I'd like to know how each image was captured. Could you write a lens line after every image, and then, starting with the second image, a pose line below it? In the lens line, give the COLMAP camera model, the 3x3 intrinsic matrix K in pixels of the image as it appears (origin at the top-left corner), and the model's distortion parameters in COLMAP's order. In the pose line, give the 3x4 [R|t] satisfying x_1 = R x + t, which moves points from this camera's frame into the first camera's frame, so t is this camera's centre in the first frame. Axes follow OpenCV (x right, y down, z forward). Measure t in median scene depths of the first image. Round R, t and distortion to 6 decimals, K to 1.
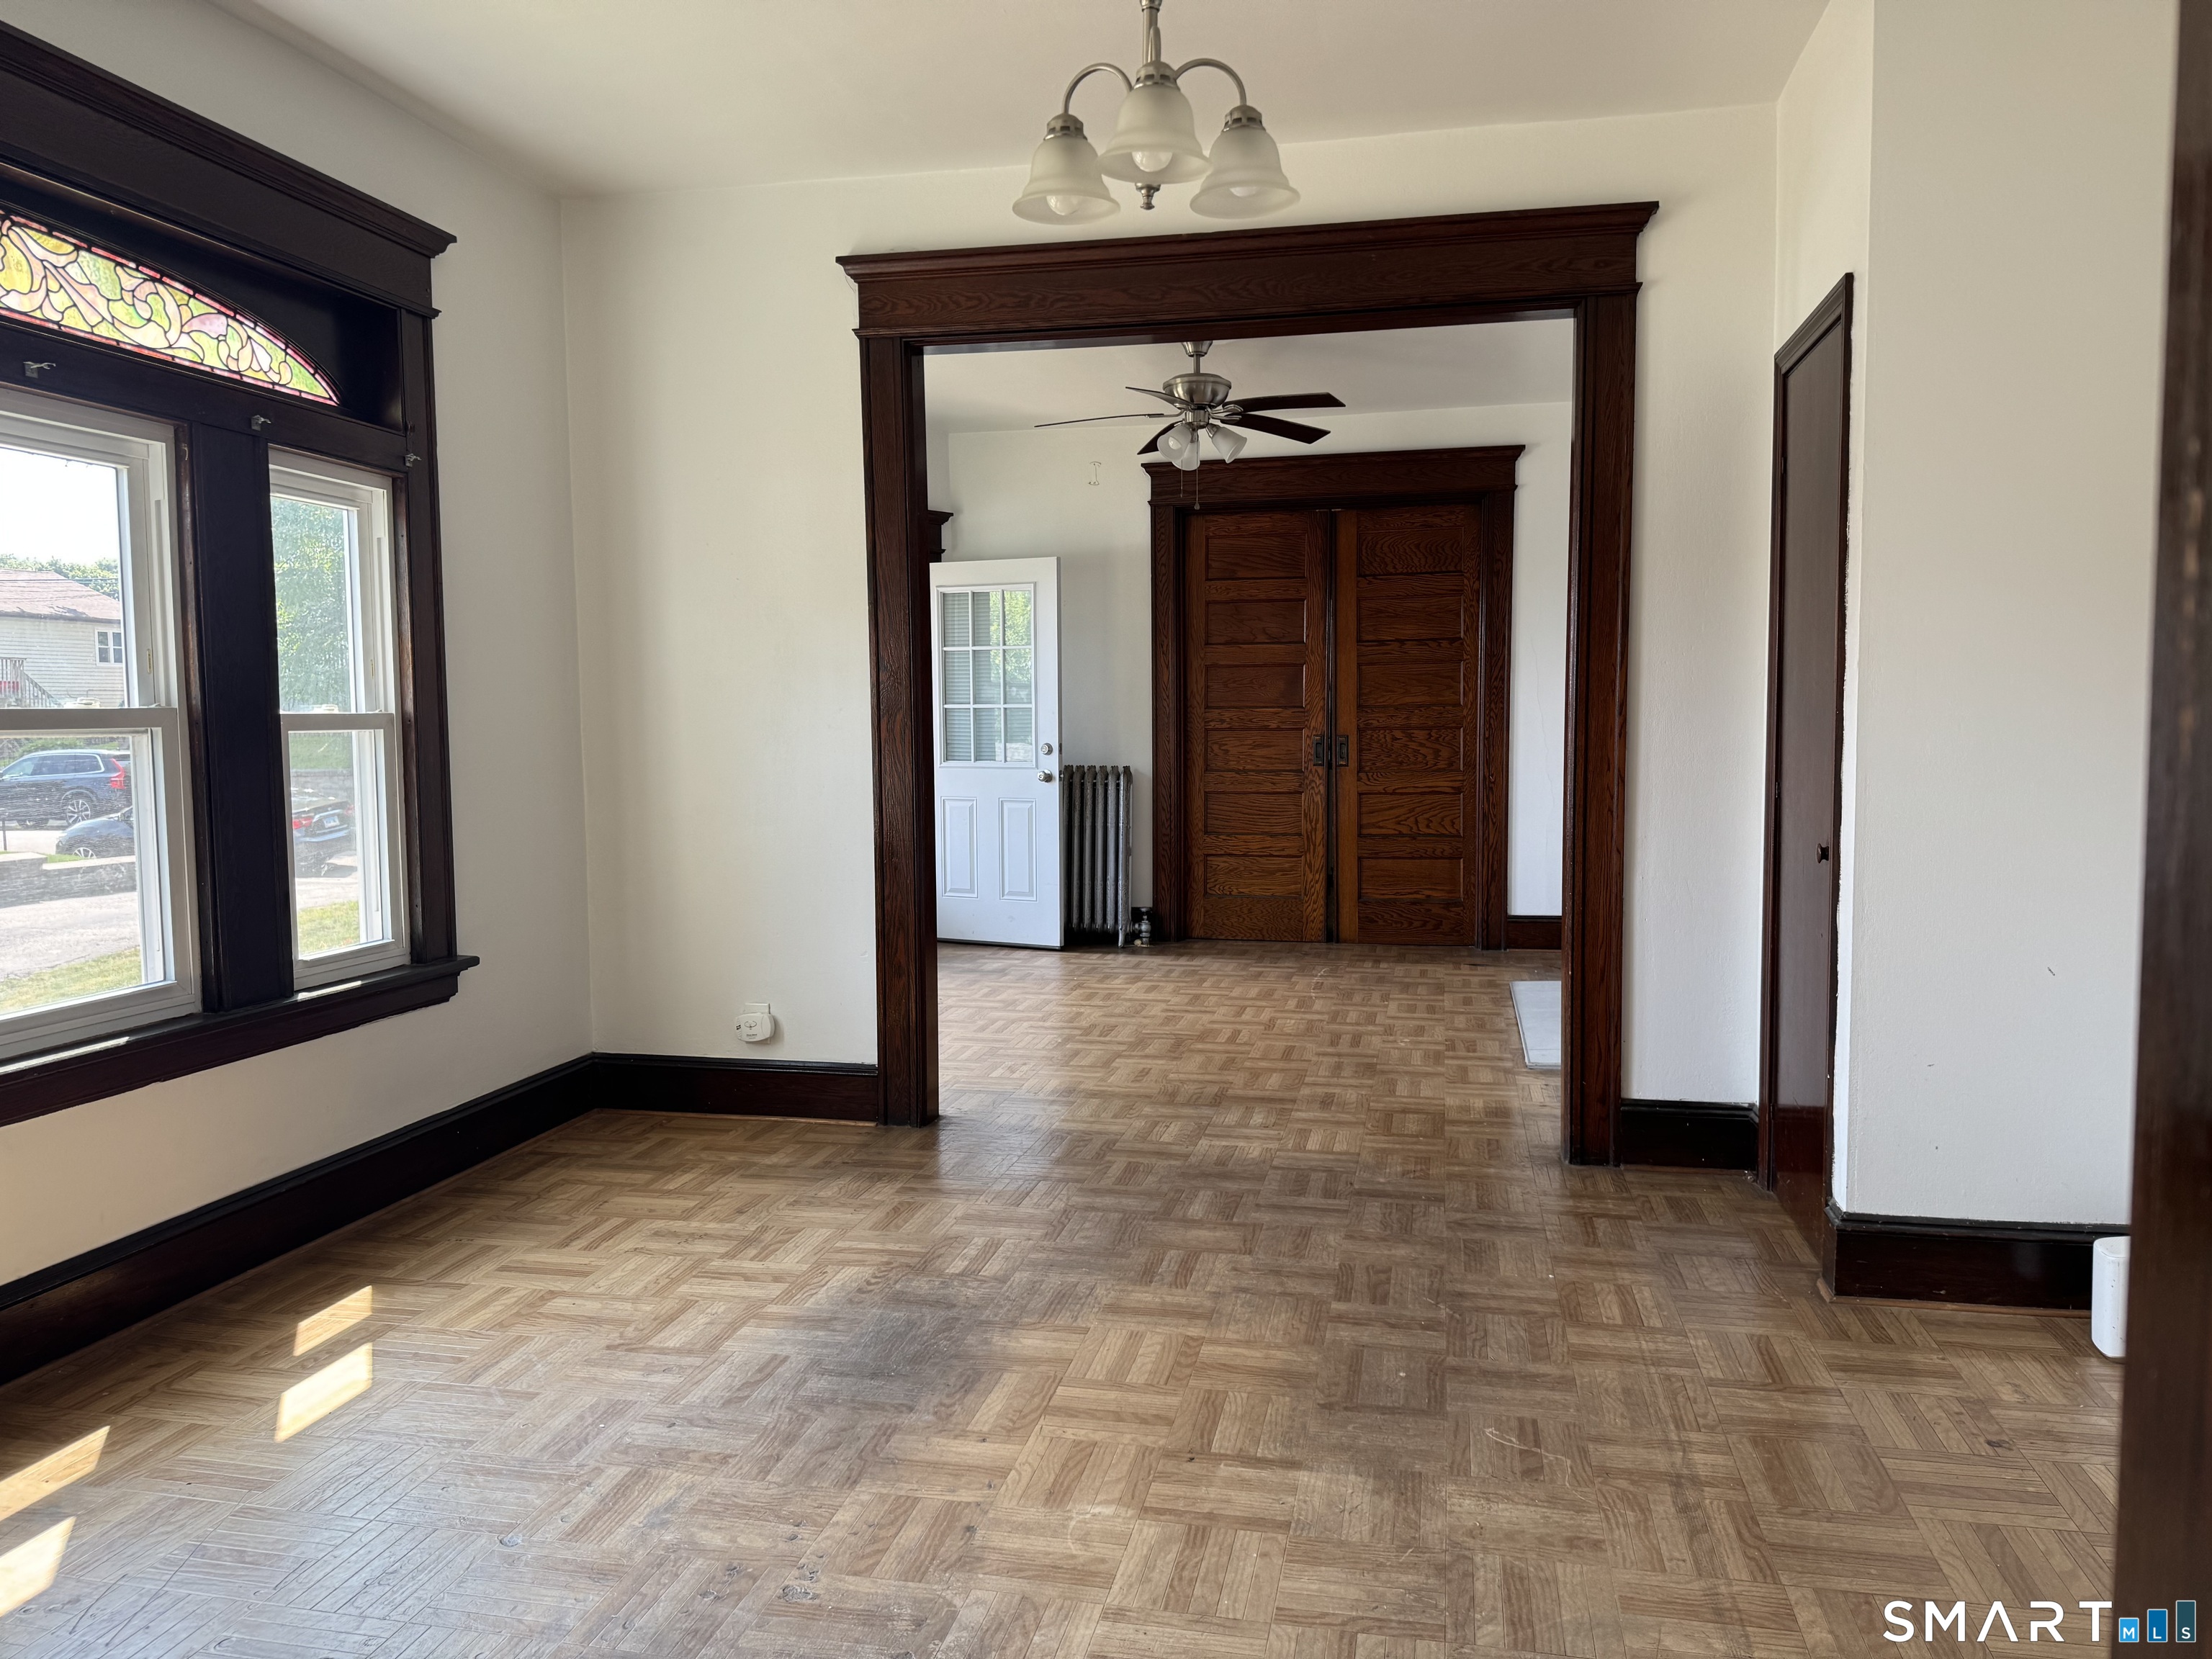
lens RADIAL K [[1544.5, 0, 1106.0], [0, 1544.5, 829.5], [0, 0, 1]] dist [0.159709, -0.314970]
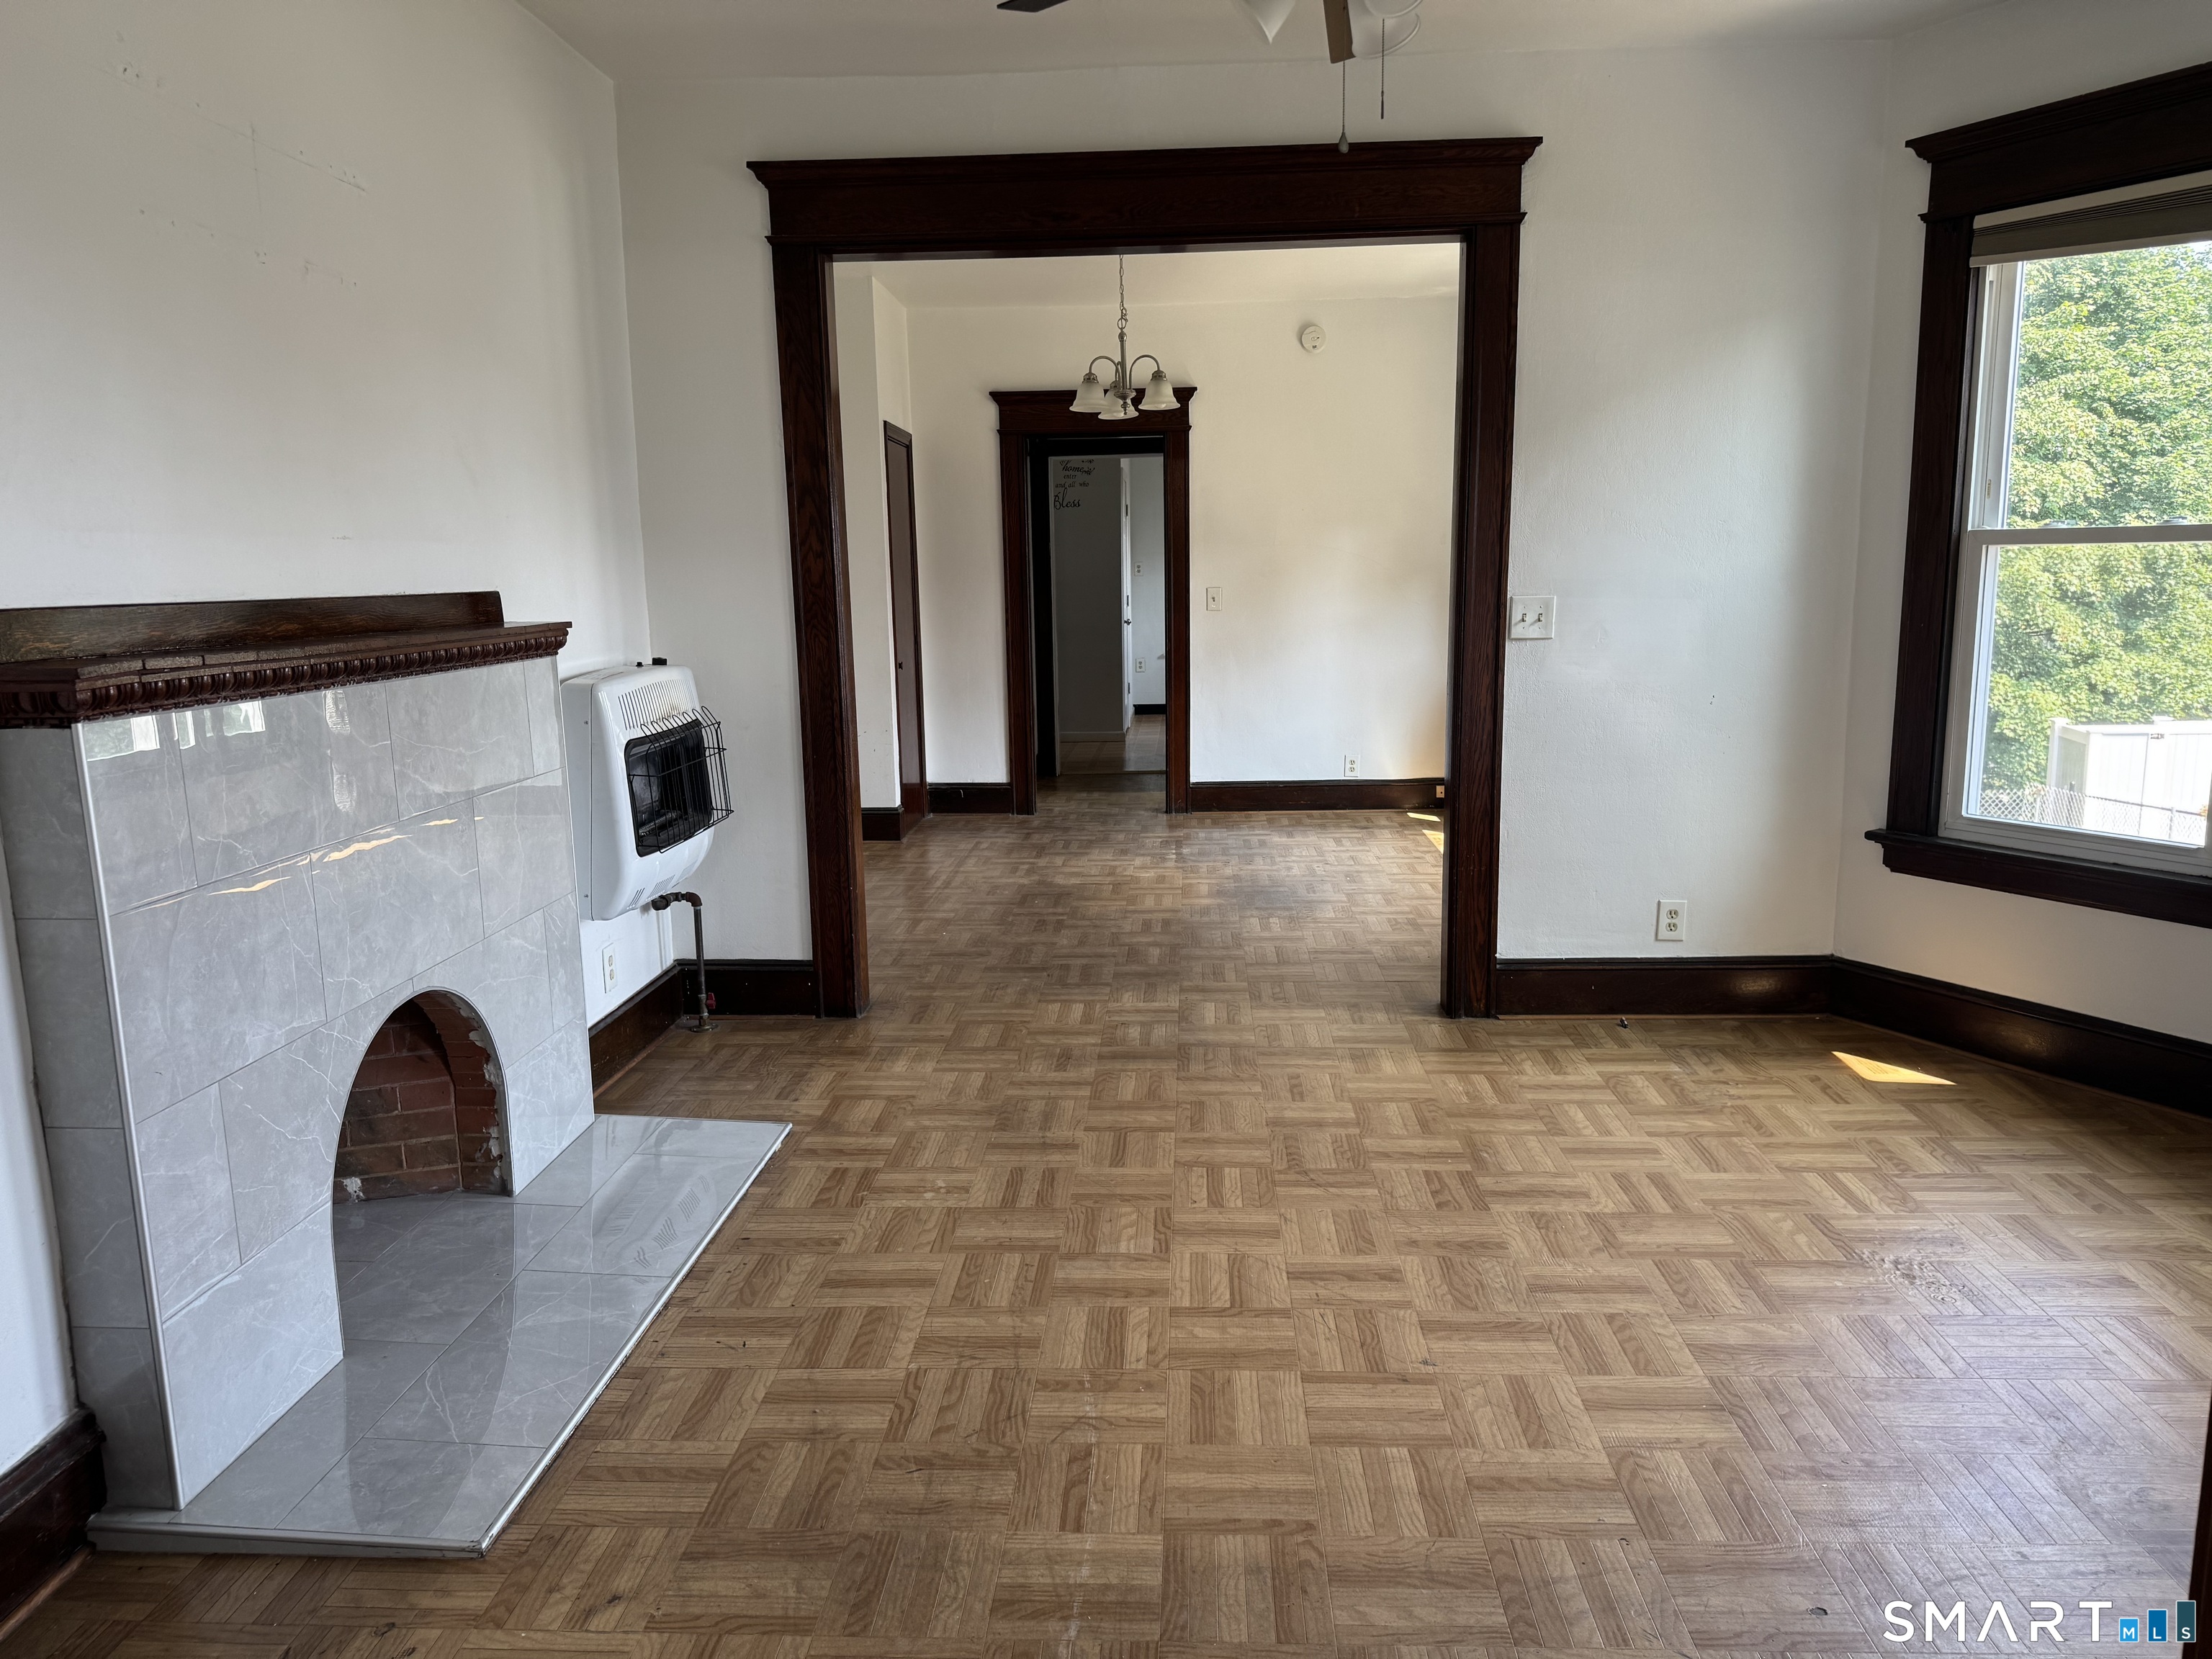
lens RADIAL K [[1544.5, 0, 1106.0], [0, 1544.5, 829.5], [0, 0, 1]] dist [0.159709, -0.314970]
pose [[-0.987048, 0.049948, -0.152449, 0.150772], [0.012331, 0.971106, 0.238330, -0.102287], [0.159948, 0.233363, -0.959145, 1.113187]]
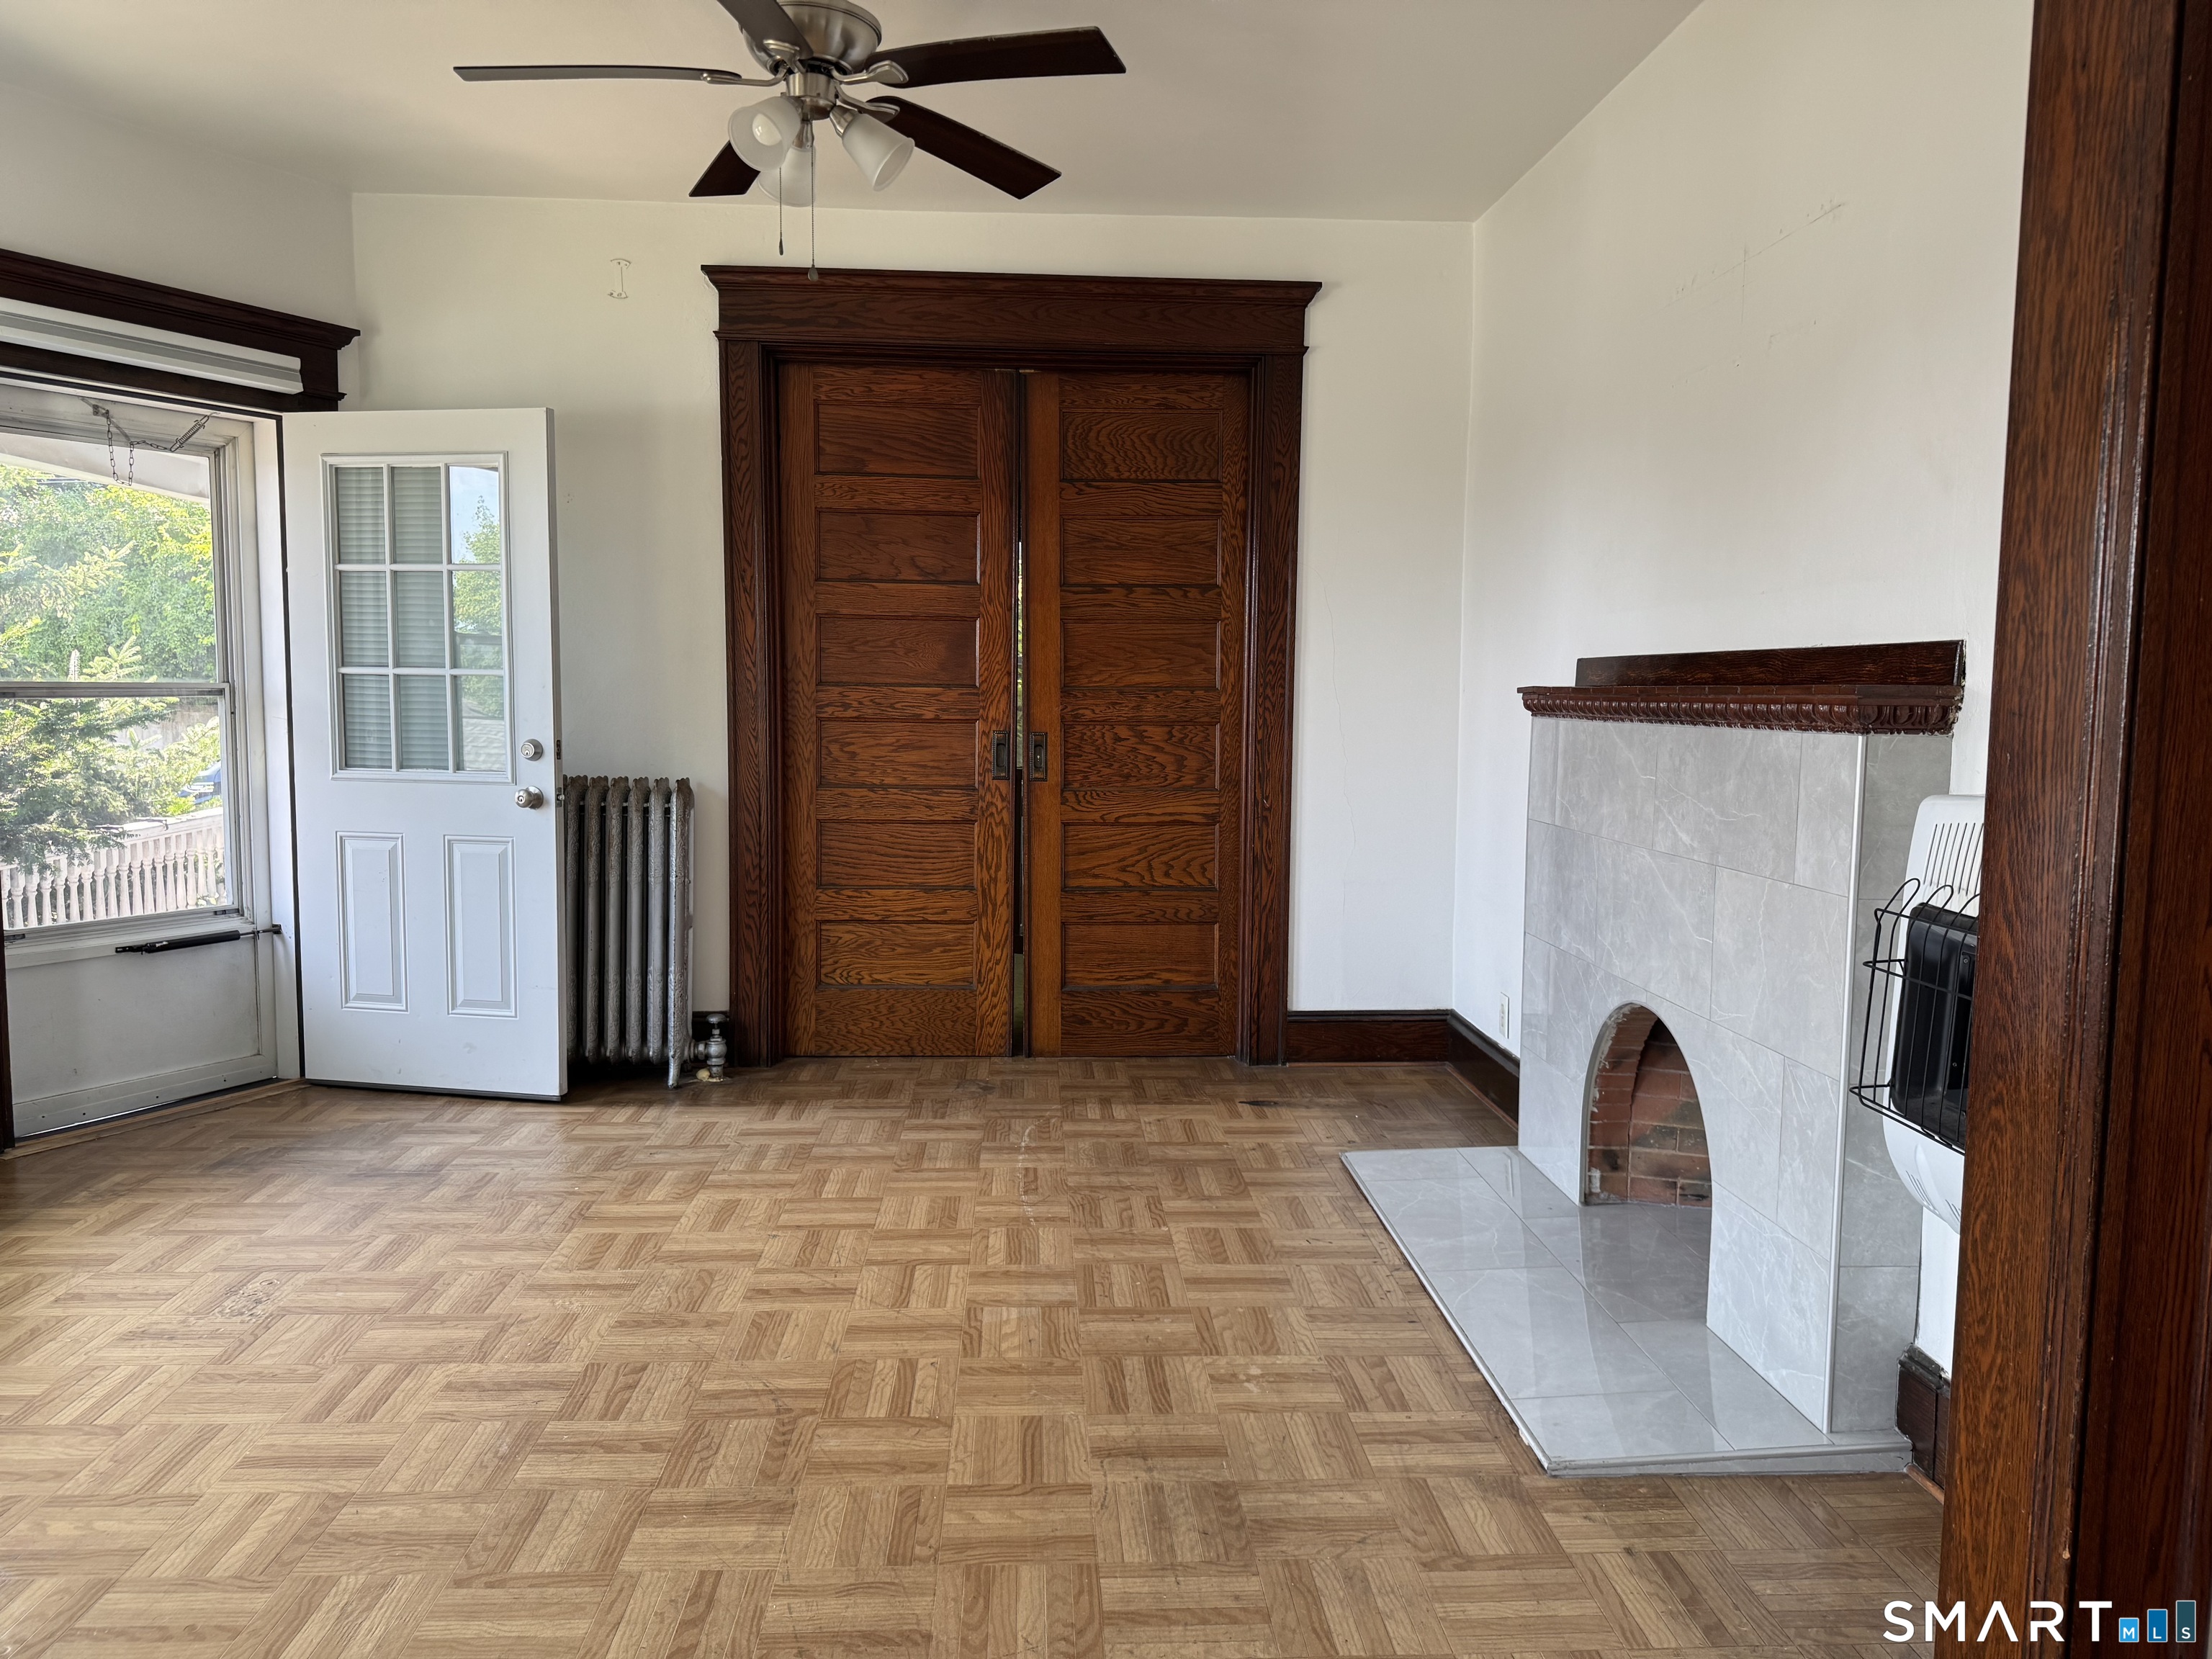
lens RADIAL K [[1544.5, 0, 1106.0], [0, 1544.5, 829.5], [0, 0, 1]] dist [0.159709, -0.314970]
pose [[0.964953, -0.005292, 0.262370, 0.012974], [0.000954, 0.999861, 0.016657, -0.031723], [-0.262422, -0.015823, 0.964824, 0.384142]]
